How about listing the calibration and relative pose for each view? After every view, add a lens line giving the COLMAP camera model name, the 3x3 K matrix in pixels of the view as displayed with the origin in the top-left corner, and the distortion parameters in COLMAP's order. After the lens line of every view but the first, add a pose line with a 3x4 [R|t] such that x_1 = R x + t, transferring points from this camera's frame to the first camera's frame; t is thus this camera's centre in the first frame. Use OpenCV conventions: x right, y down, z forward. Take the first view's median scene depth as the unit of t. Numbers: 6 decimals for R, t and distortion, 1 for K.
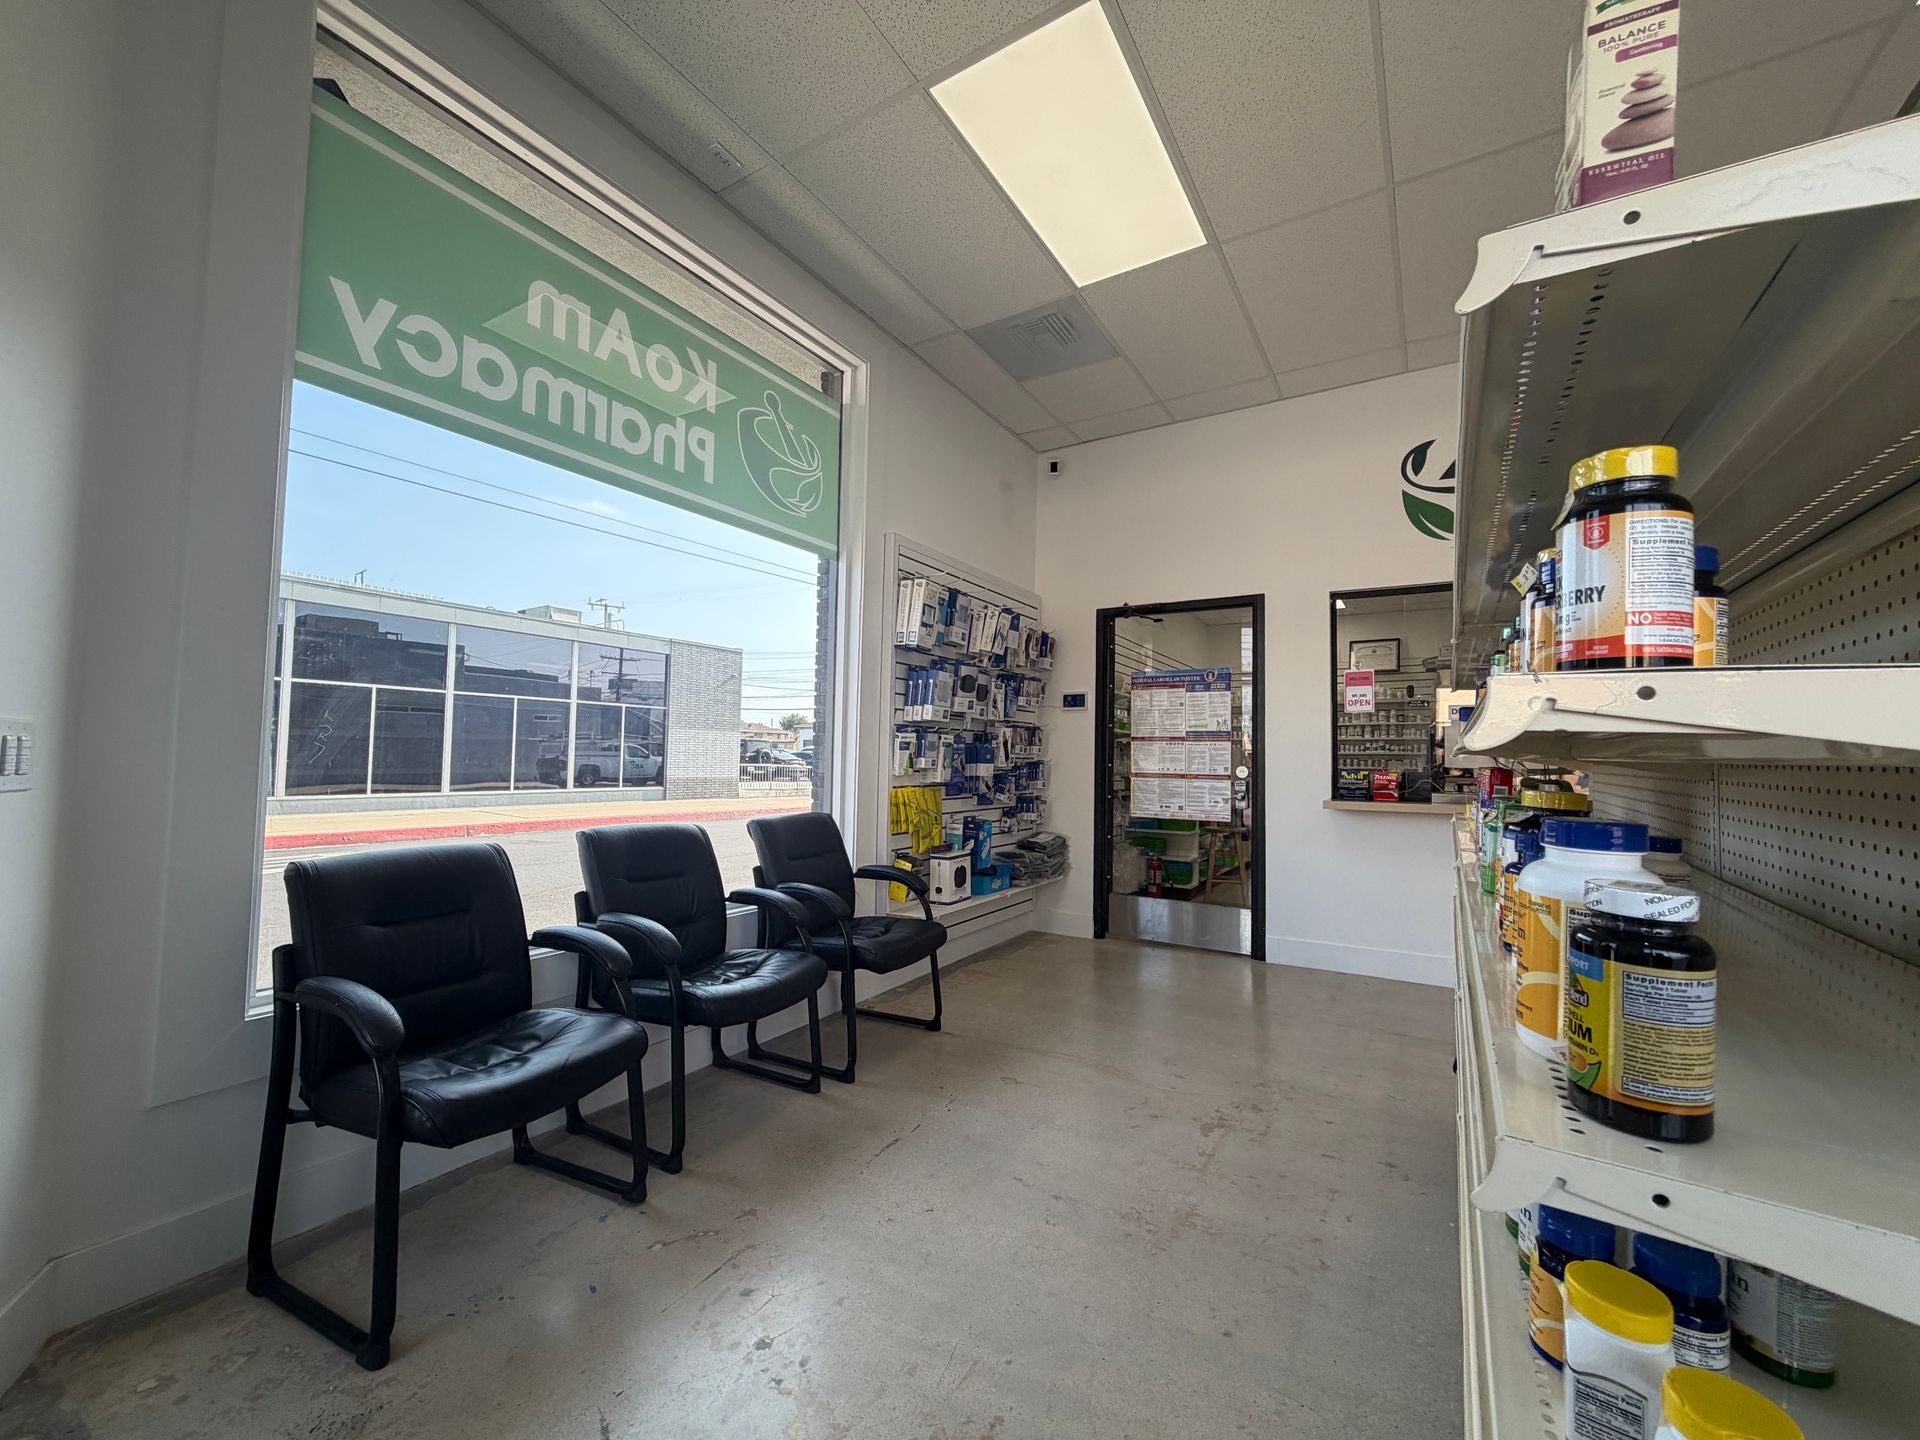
lens RADIAL K [[766.2, 0, 948.8], [0, 766.2, 721.5], [0, 0, 1]] dist [-0.000139, -0.000742]
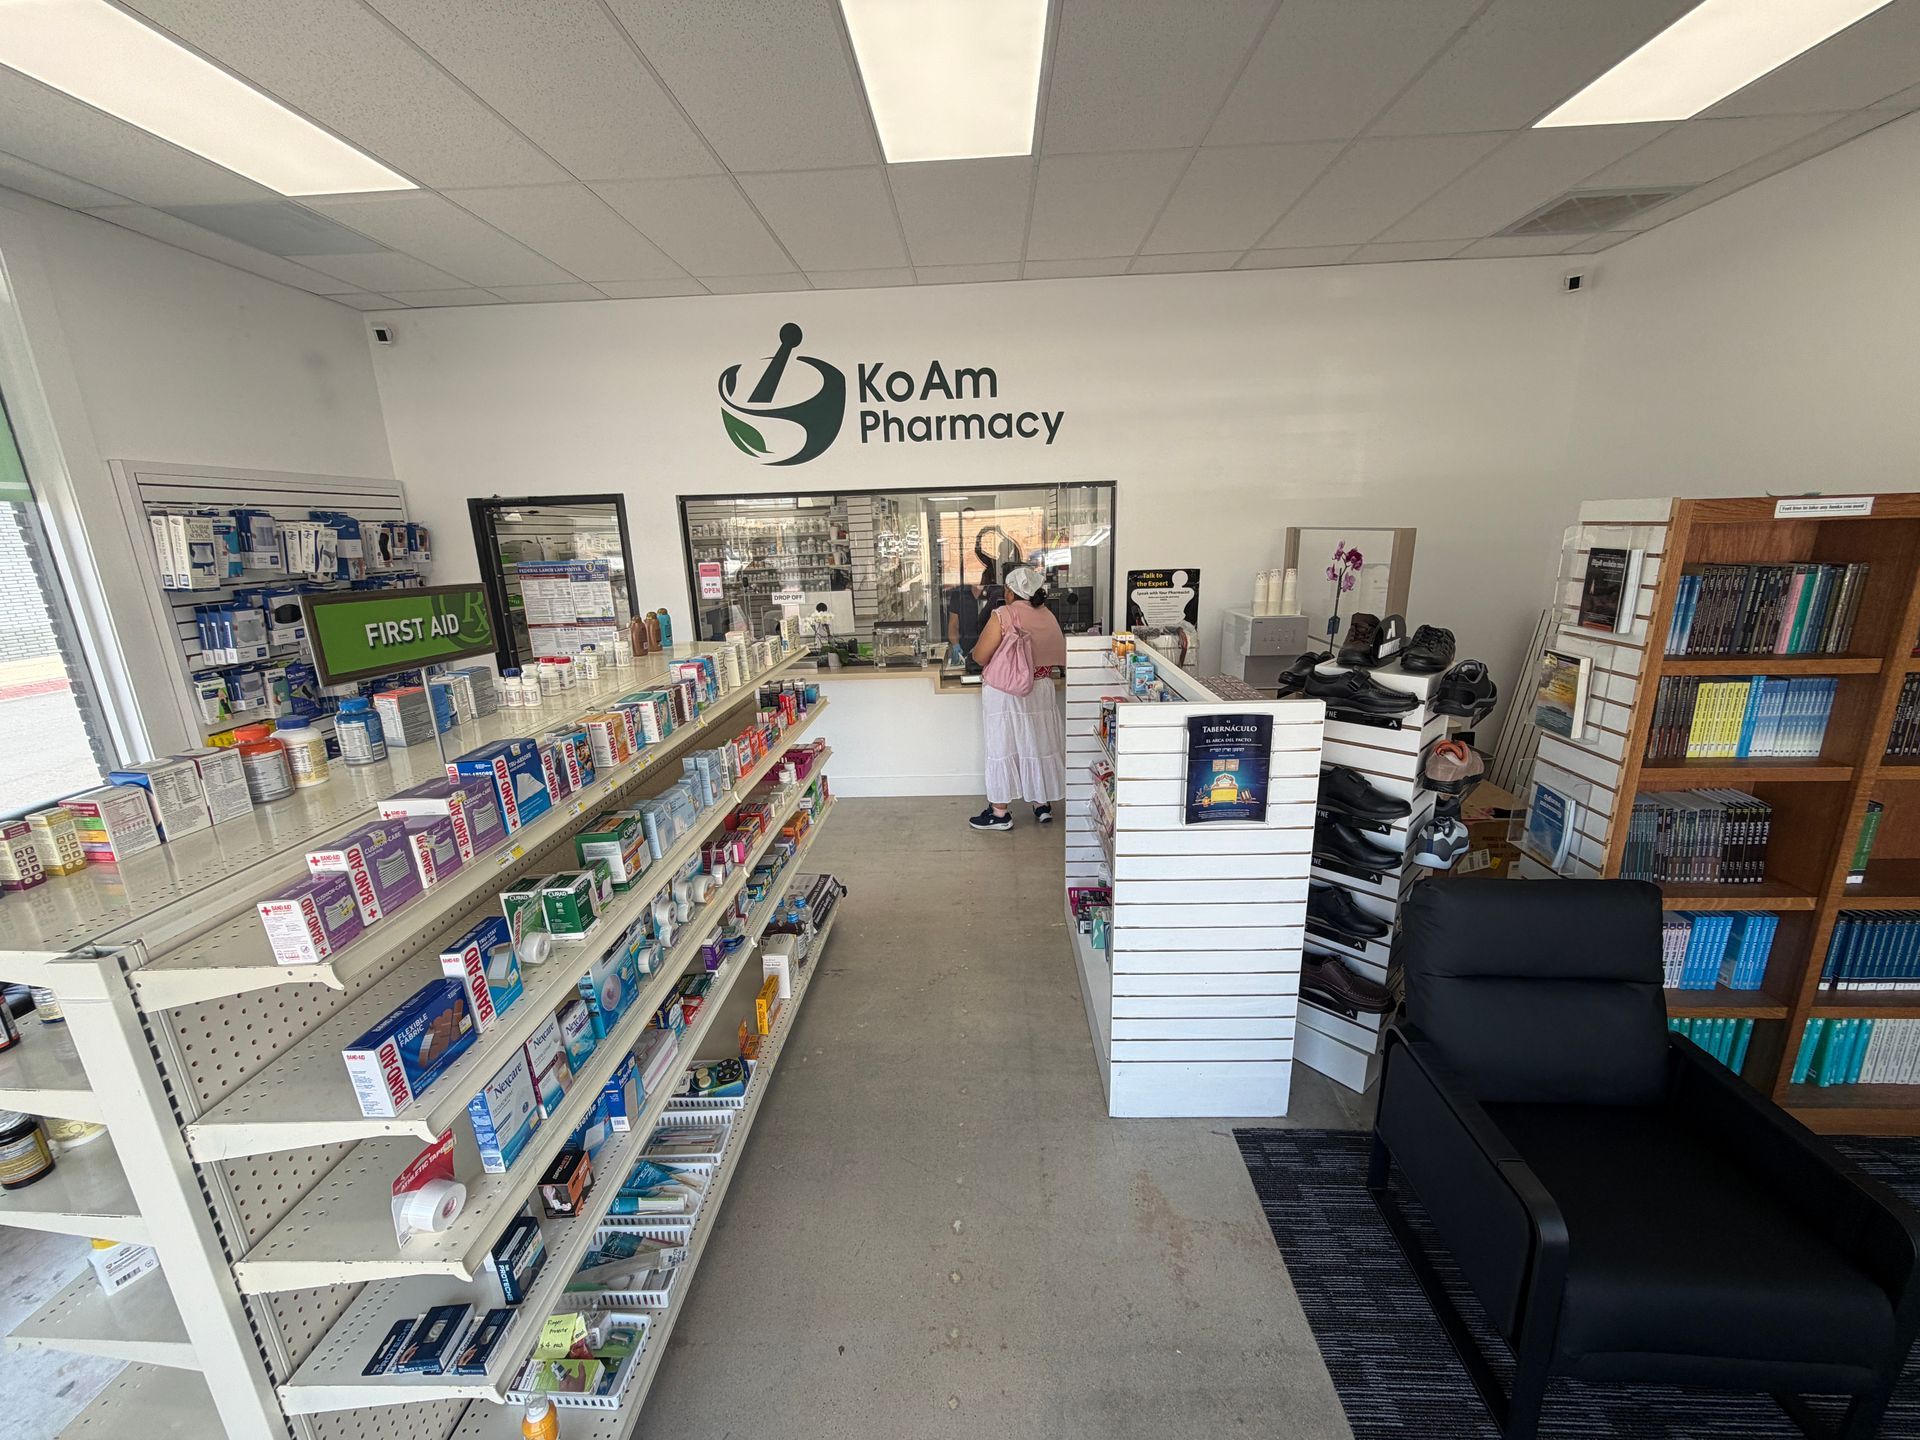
lens RADIAL K [[766.2, 0, 961.1], [0, 766.2, 726.9], [0, 0, 1]] dist [-0.000139, -0.000742]
pose [[0.860770, -0.171634, 0.479184, 0.282713], [0.020763, 0.952489, 0.303864, -0.198707], [-0.508571, -0.251608, 0.823437, -0.288340]]
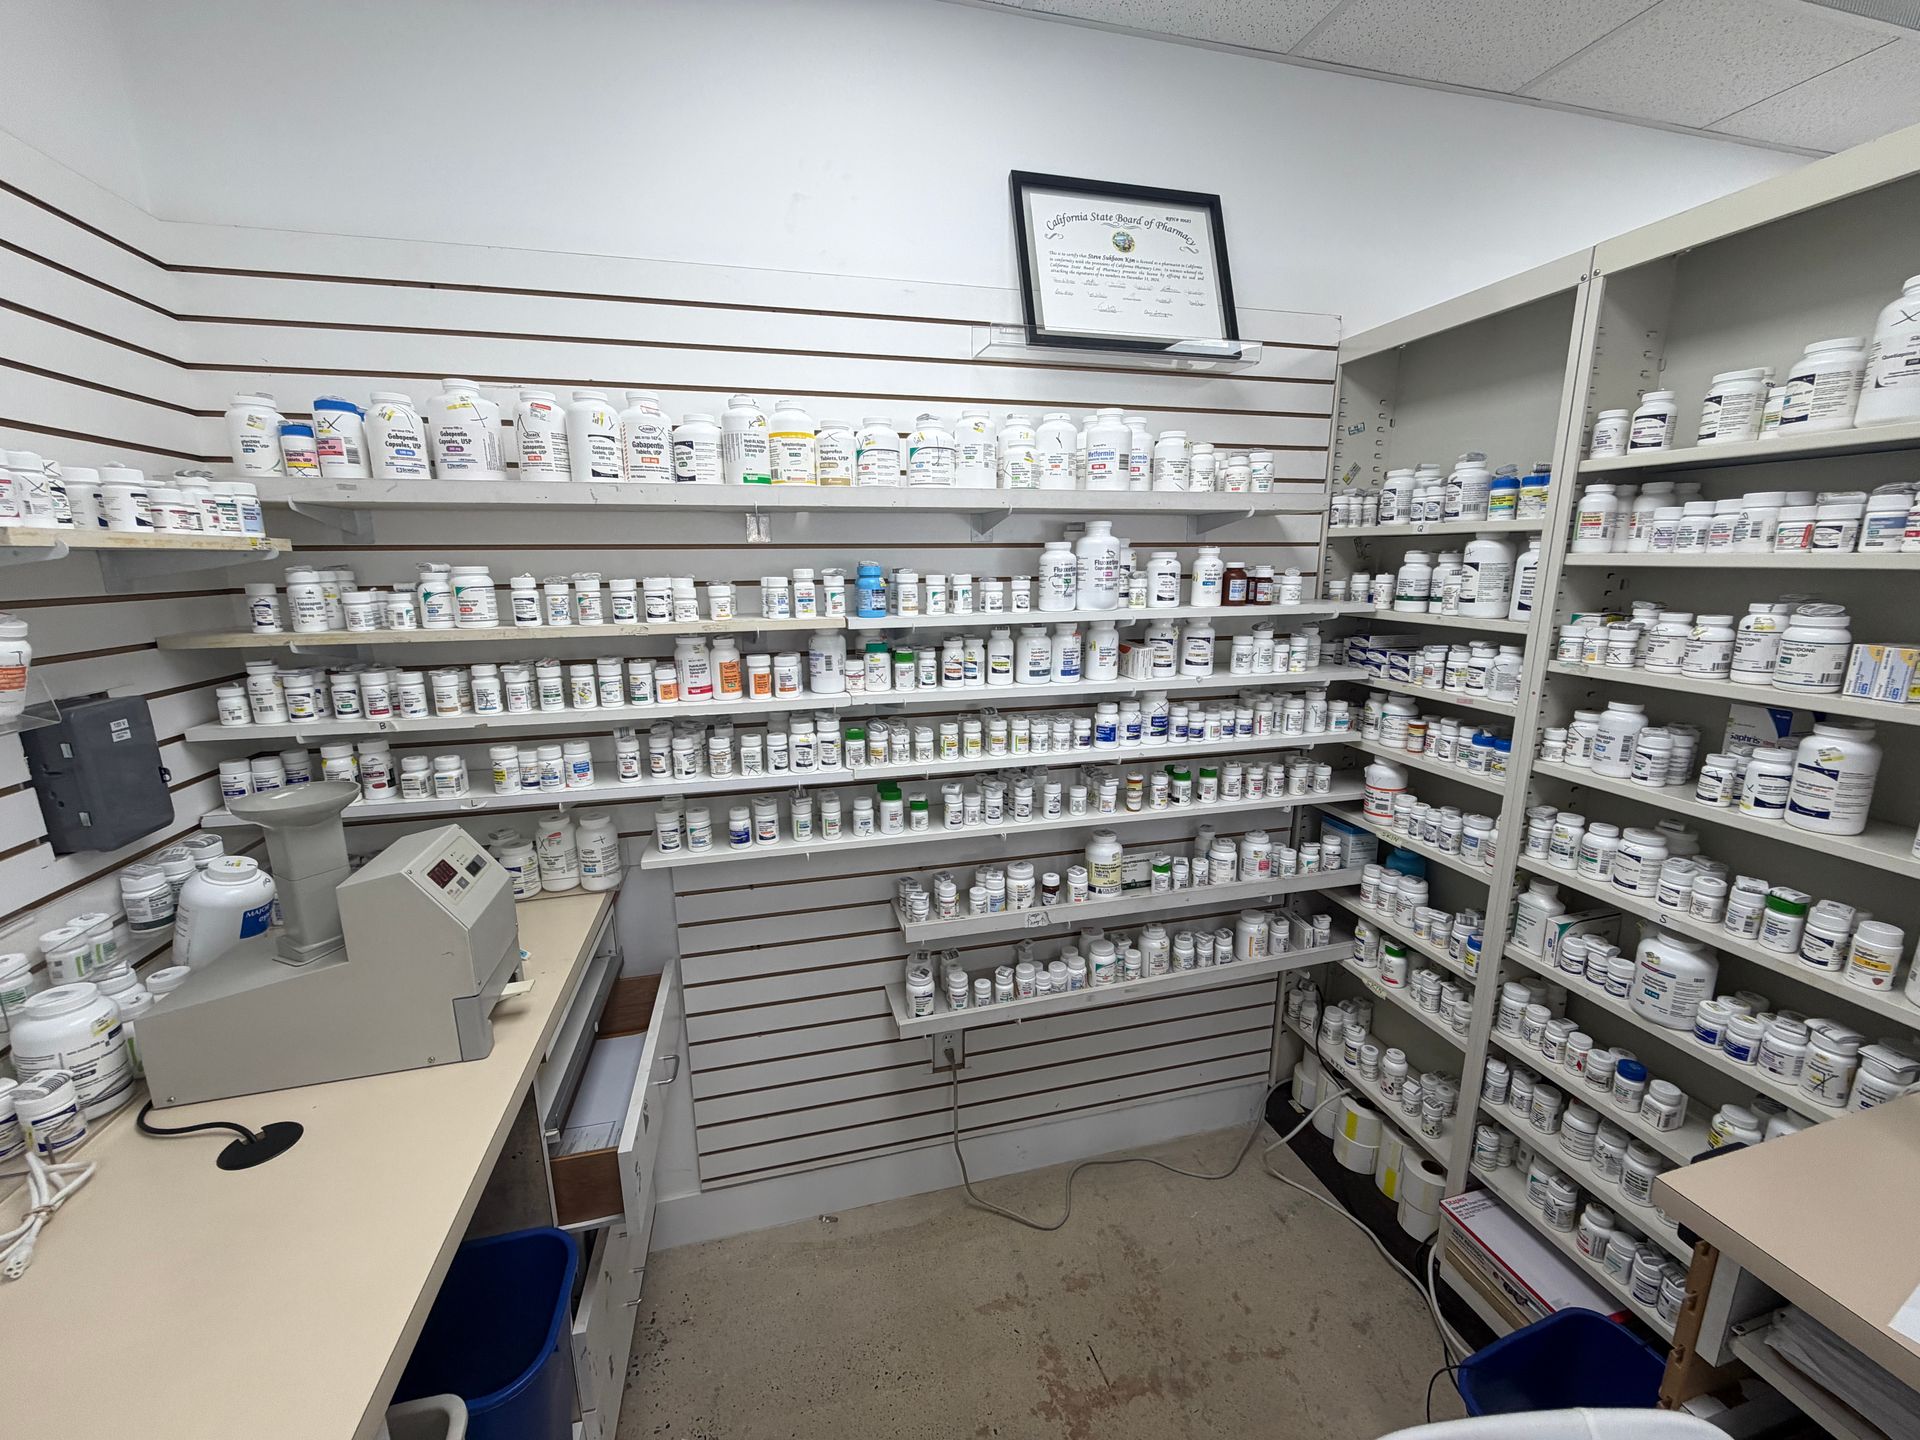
lens RADIAL K [[766.2, 0, 958.6], [0, 766.2, 723.6], [0, 0, 1]] dist [-0.000139, -0.000742]
pose [[0.679901, -0.174532, 0.712231, 0.761860], [-0.023287, 0.965635, 0.258858, -0.045048], [-0.732934, -0.192584, 0.652472, 1.852403]]
